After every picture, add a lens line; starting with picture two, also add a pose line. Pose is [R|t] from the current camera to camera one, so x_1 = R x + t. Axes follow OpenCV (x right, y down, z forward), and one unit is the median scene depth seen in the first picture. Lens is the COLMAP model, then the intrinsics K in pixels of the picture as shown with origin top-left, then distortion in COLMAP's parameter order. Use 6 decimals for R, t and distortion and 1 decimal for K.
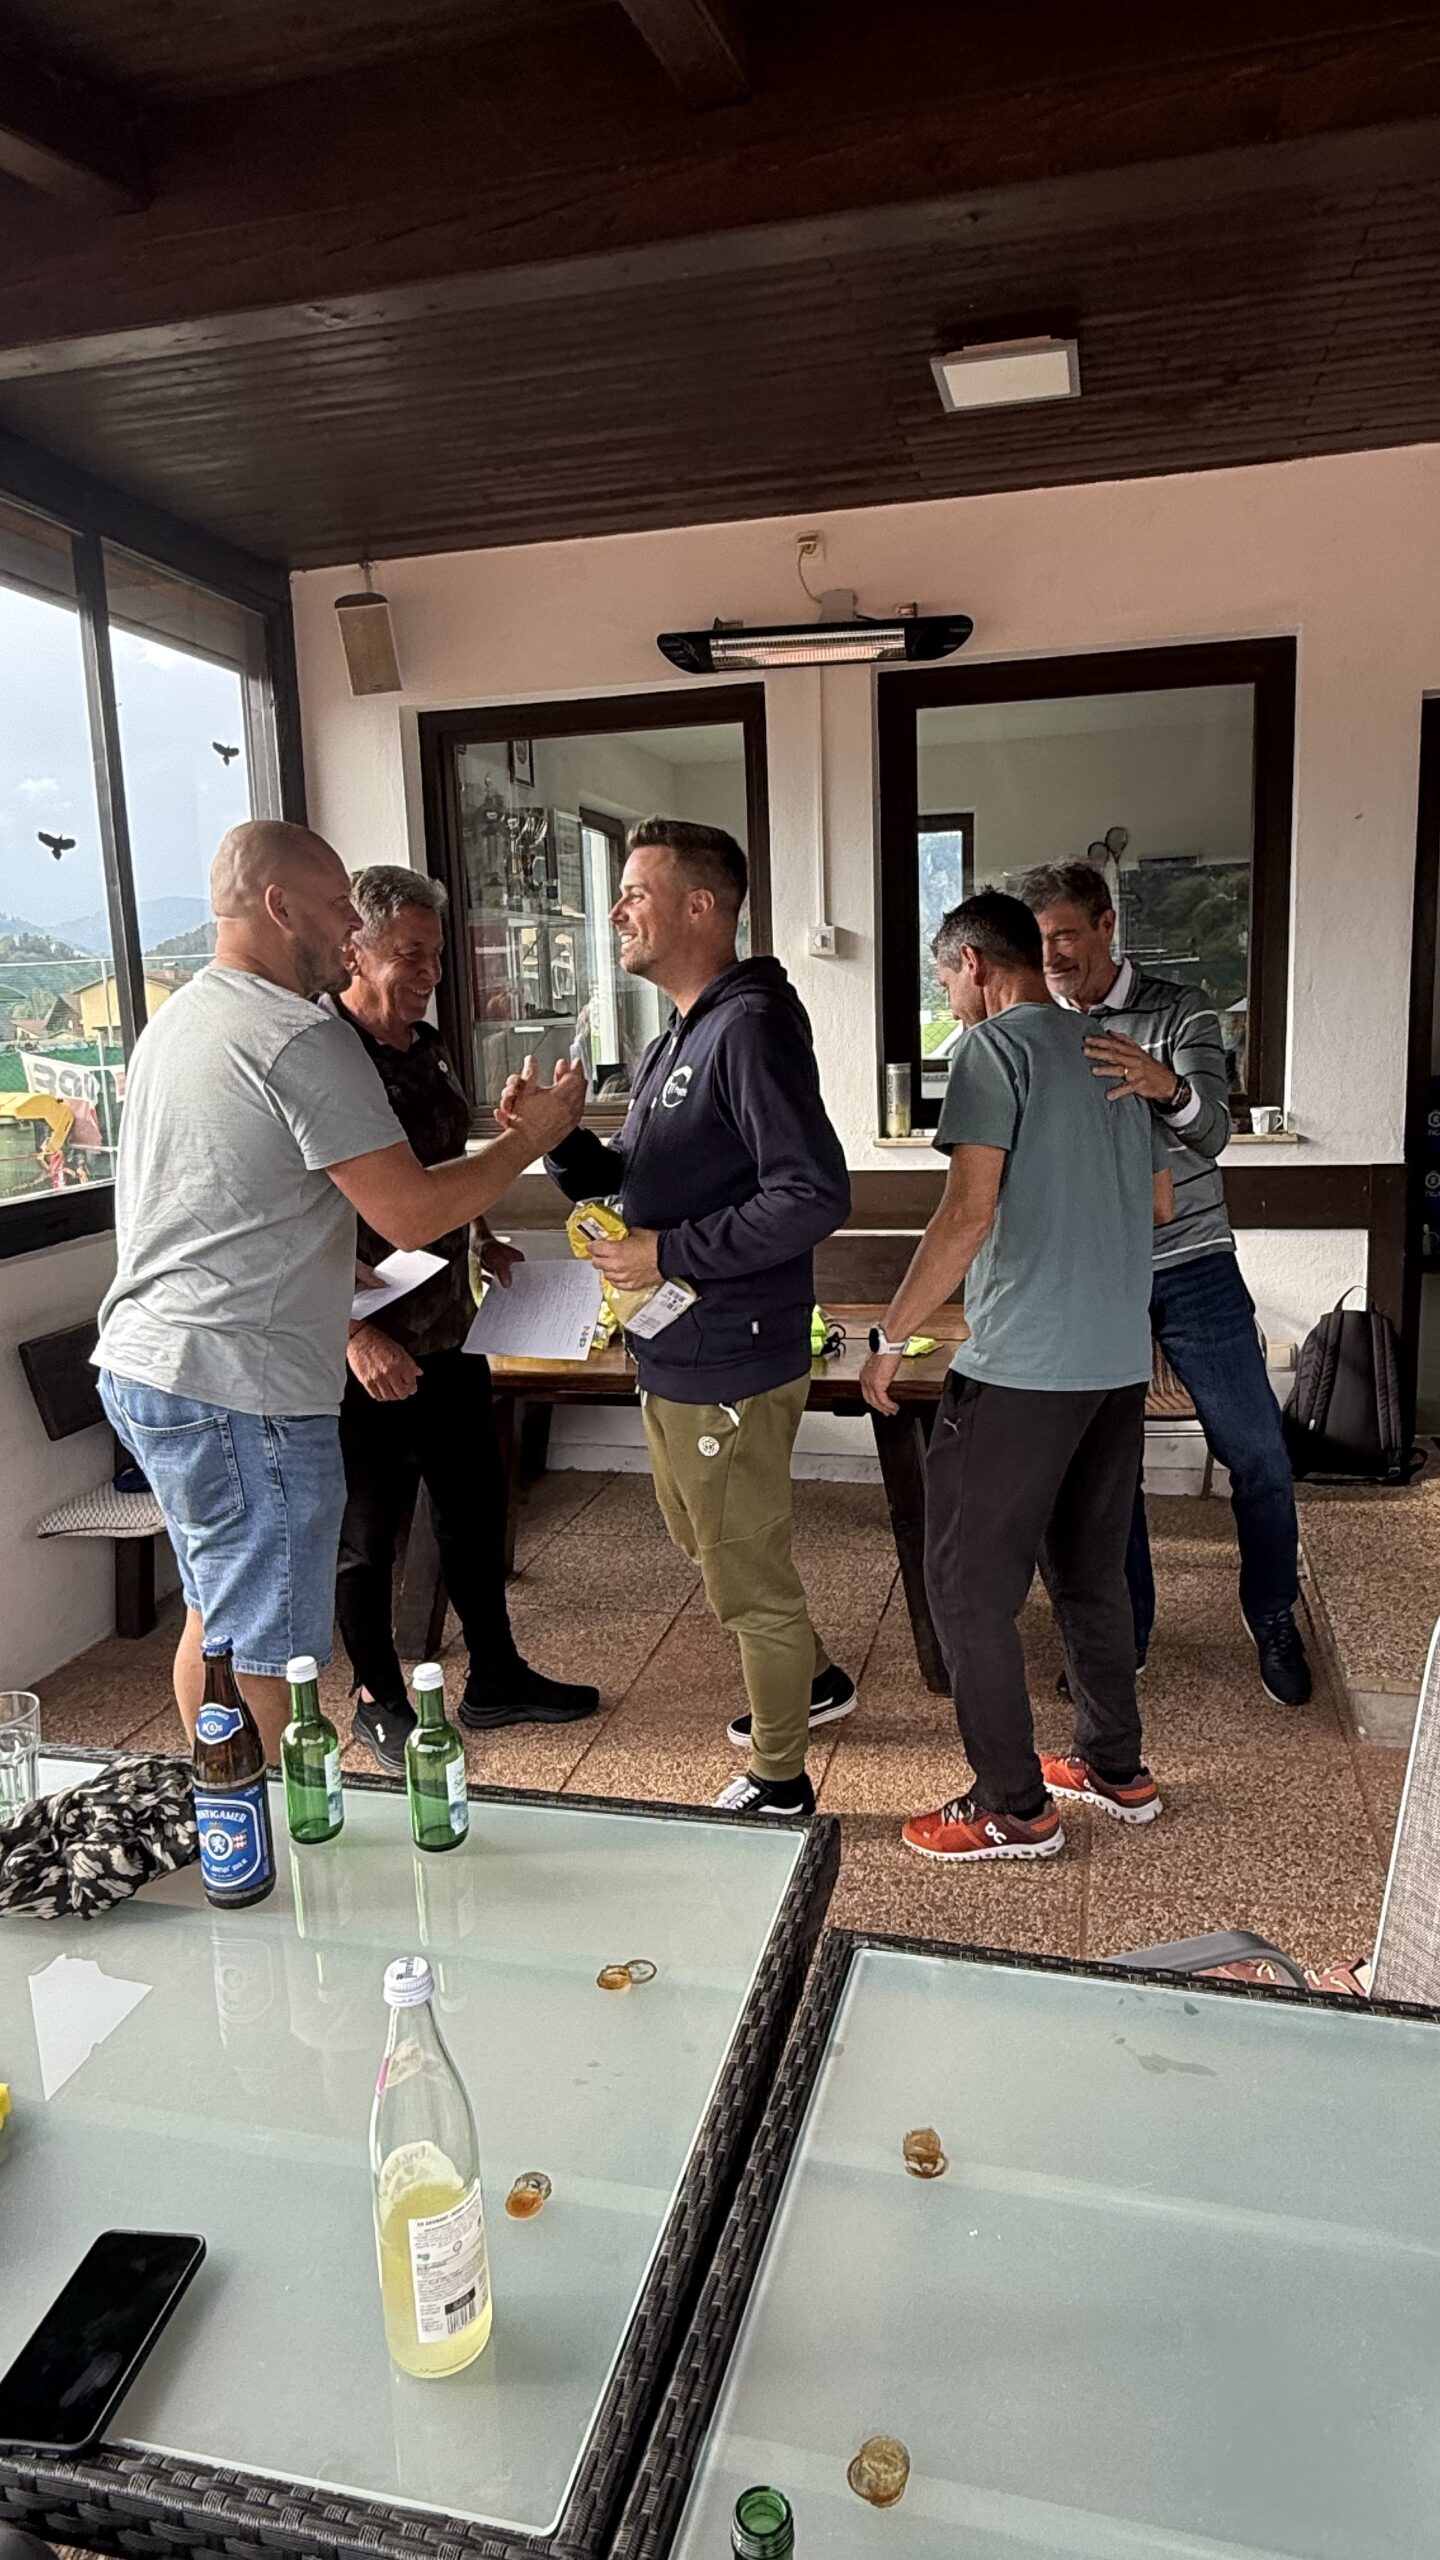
lens RADIAL K [[1522.1, 0, 723.1], [0, 1522.1, 1277.7], [0, 0, 1]] dist [-0.007076, 0.006068]
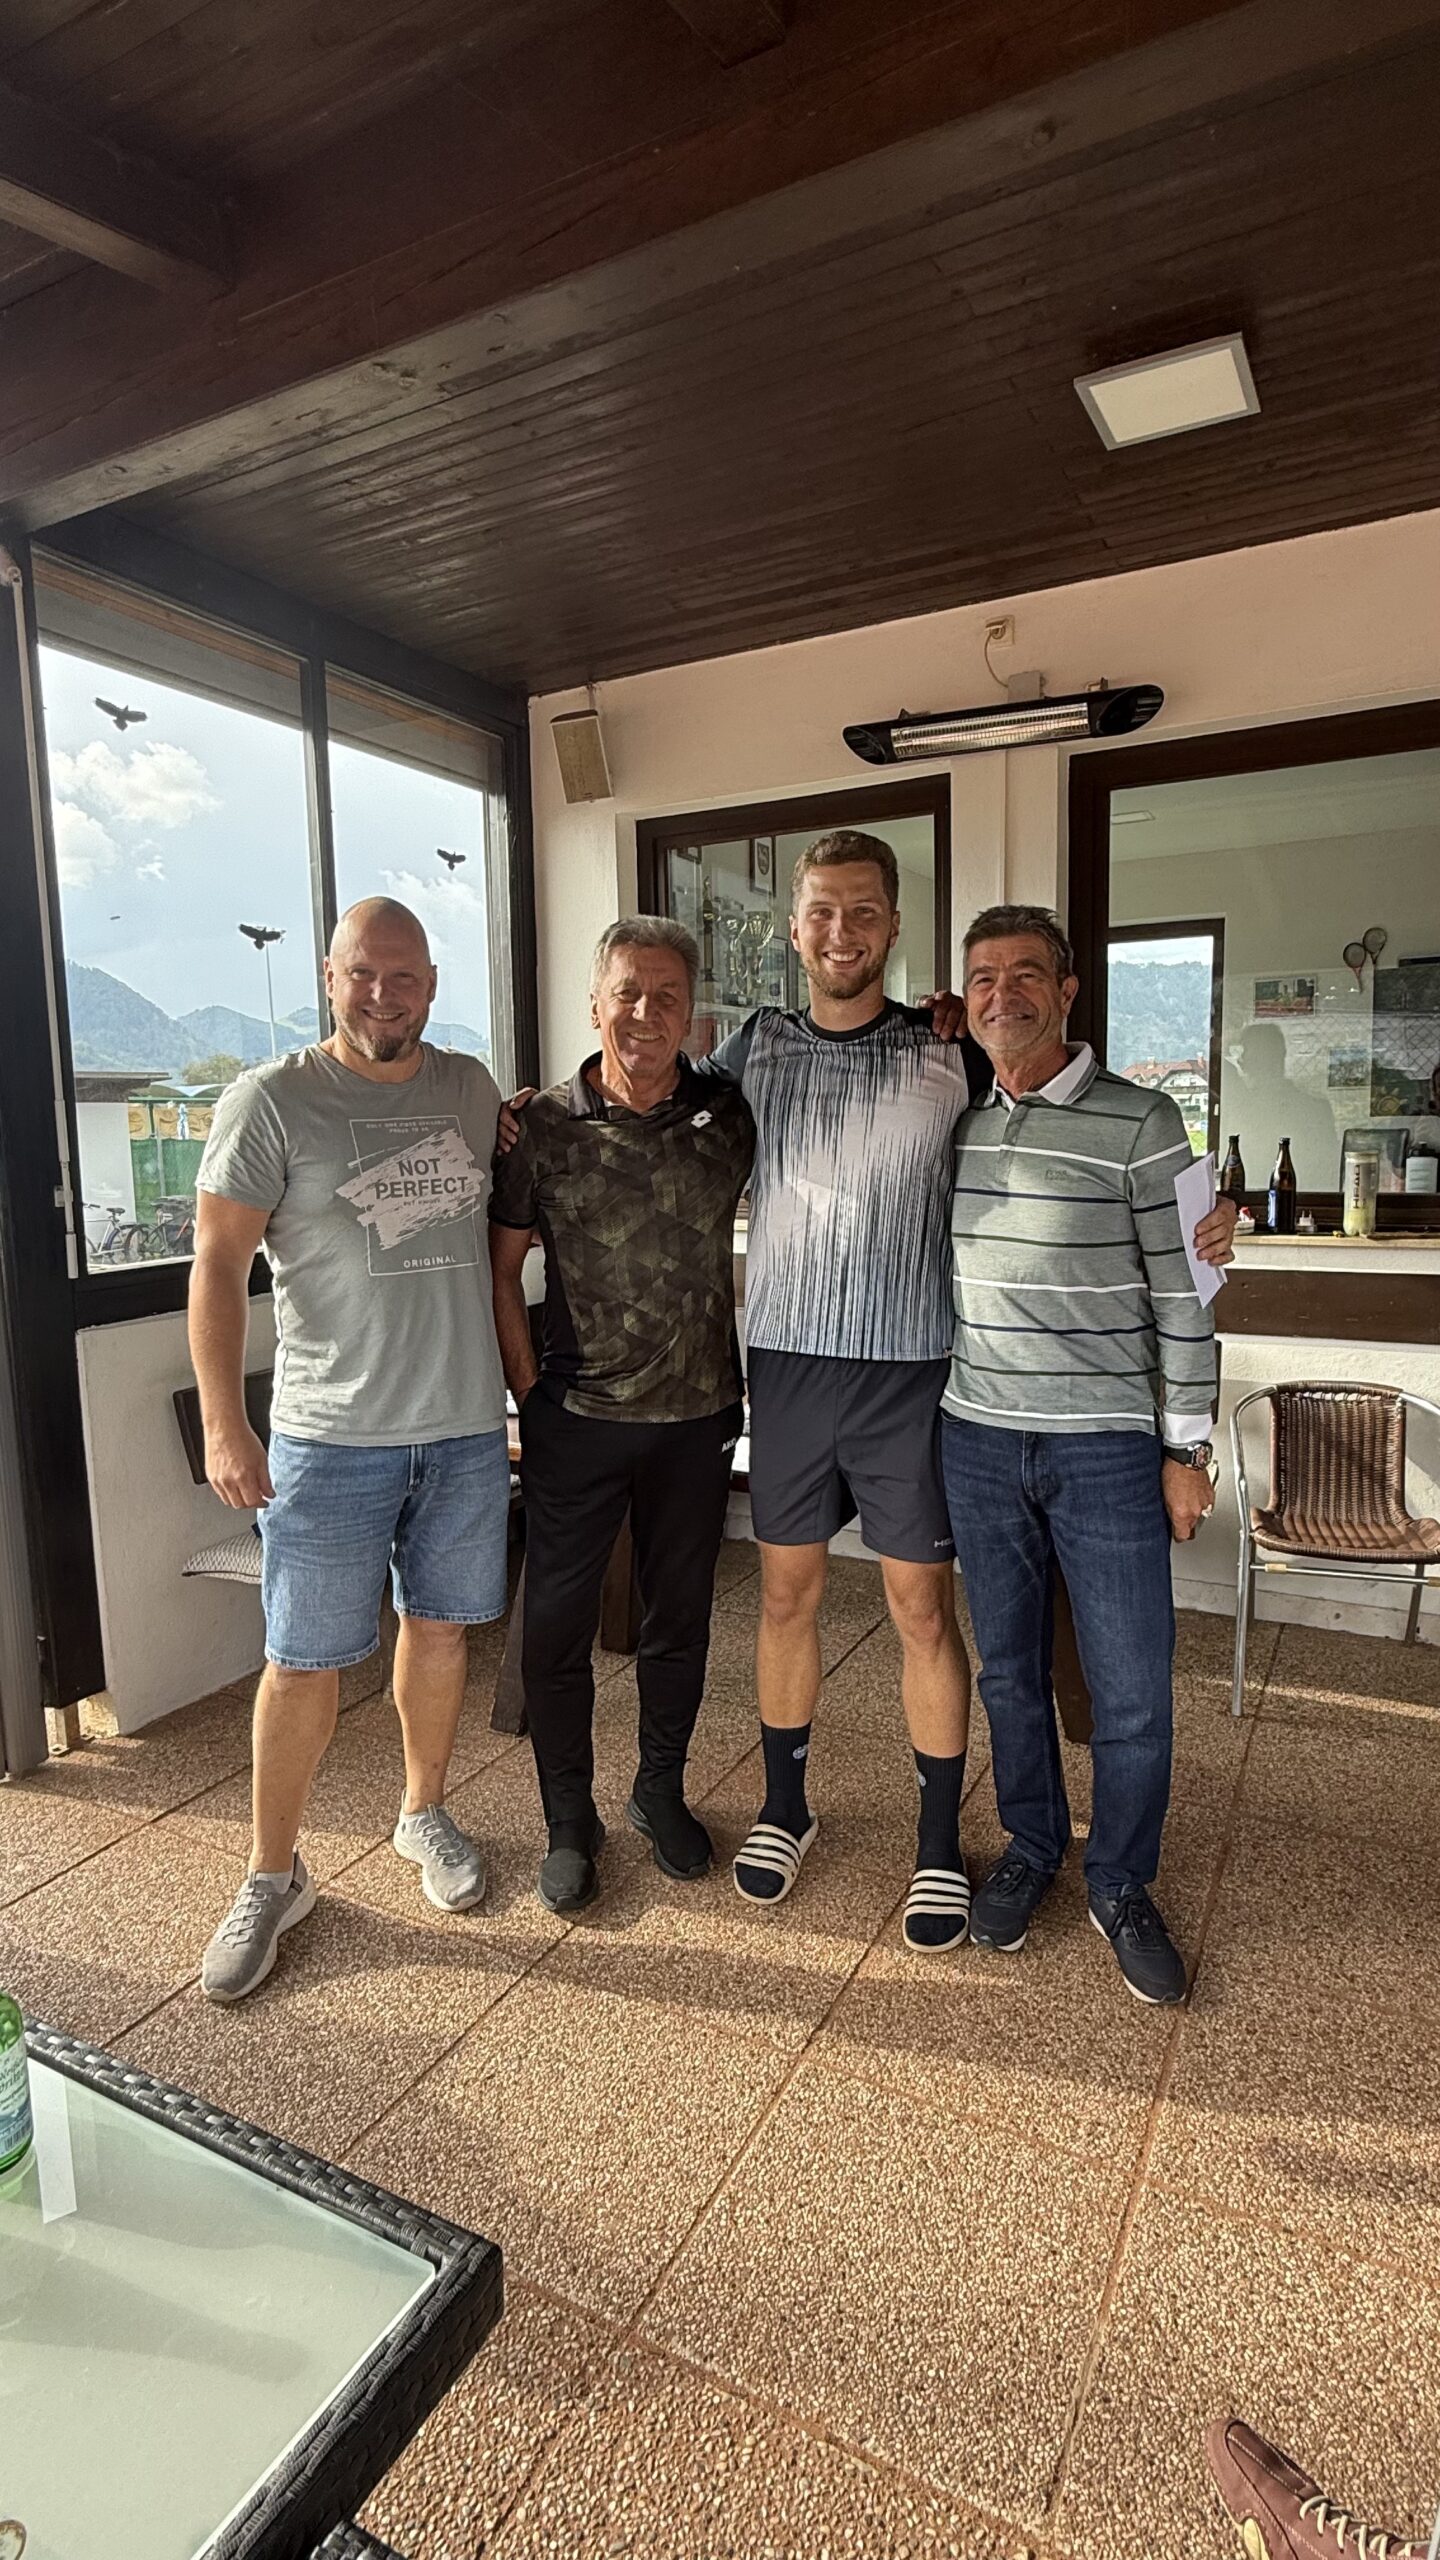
lens RADIAL K [[1288.2, 0, 719.4], [0, 1288.2, 1278.6], [0, 0, 1]] dist [-0.000084, -0.000149]
pose [[0.968991, 0.044729, -0.243015, 0.121230], [-0.056074, 0.997627, -0.039964, -0.020482], [0.240650, 0.052351, 0.969199, 0.194693]]
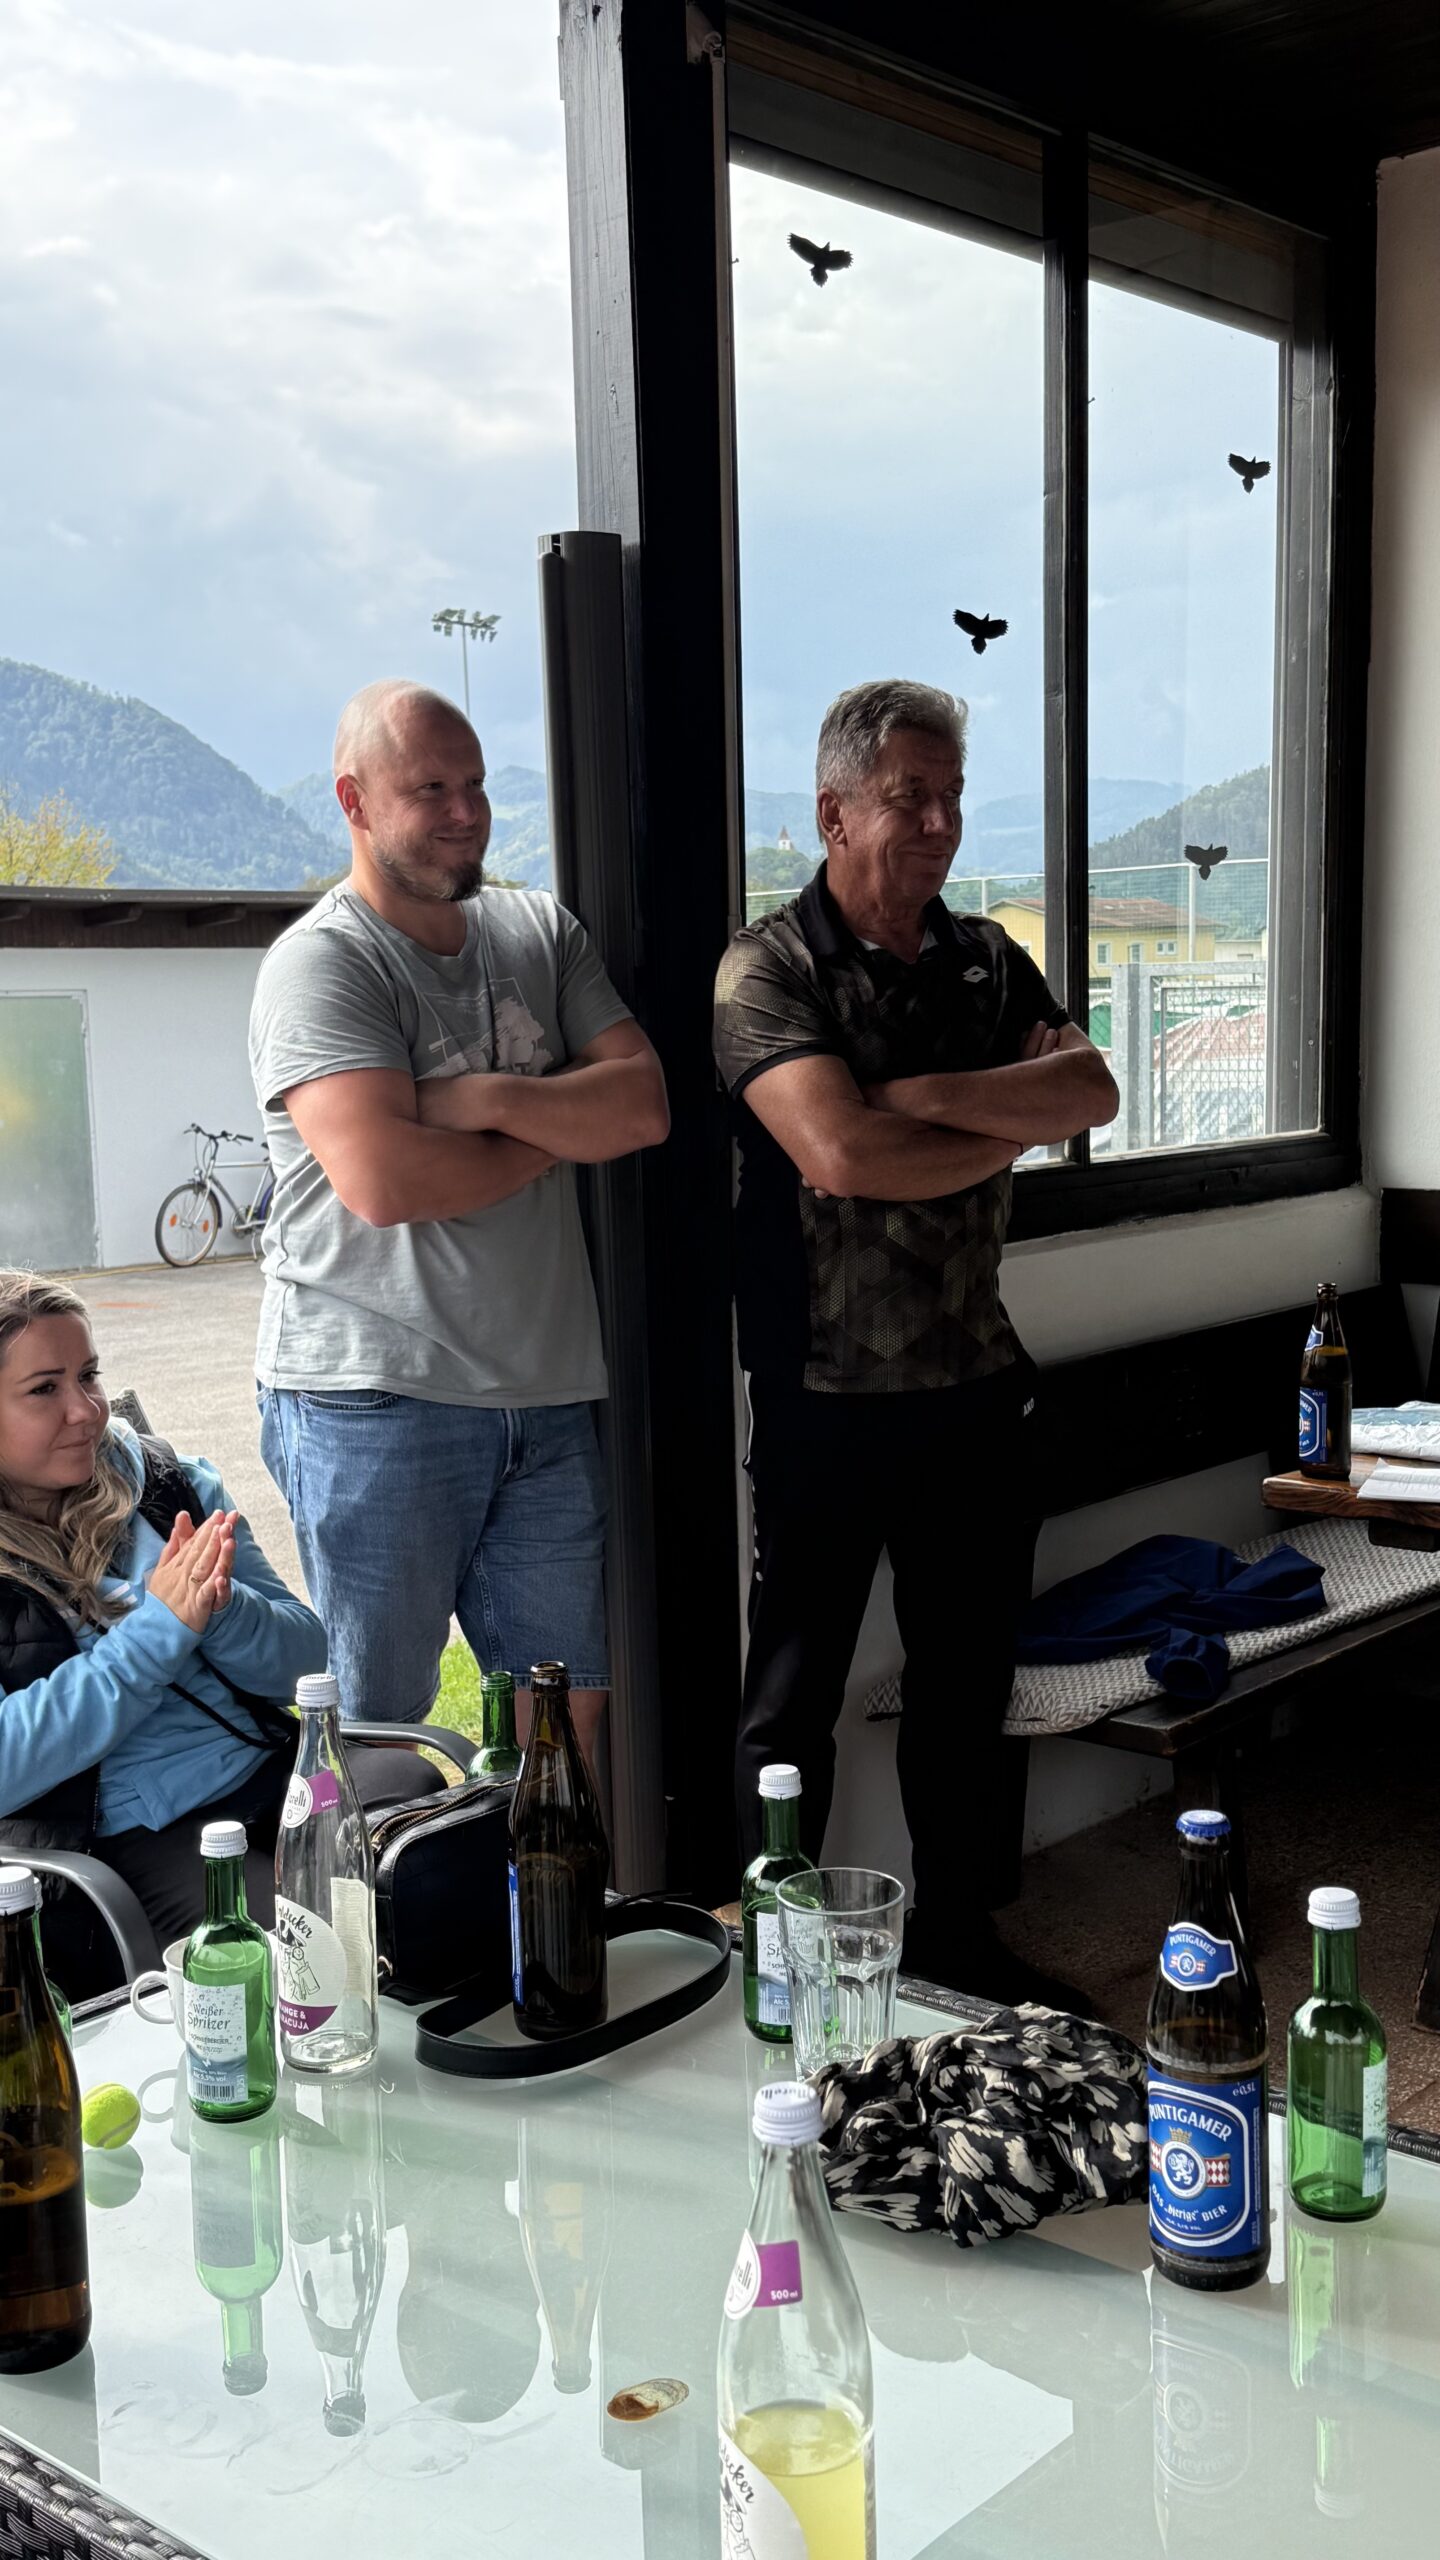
lens RADIAL K [[2599.0, 0, 710.8], [0, 2599.0, 1295.0], [0, 0, 1]] dist [0.085503, 0.000000]
pose [[0.885865, 0.064413, -0.459449, -0.018212], [-0.085683, 0.995994, -0.025570, 0.029912], [0.455961, 0.062018, 0.887836, -0.004234]]
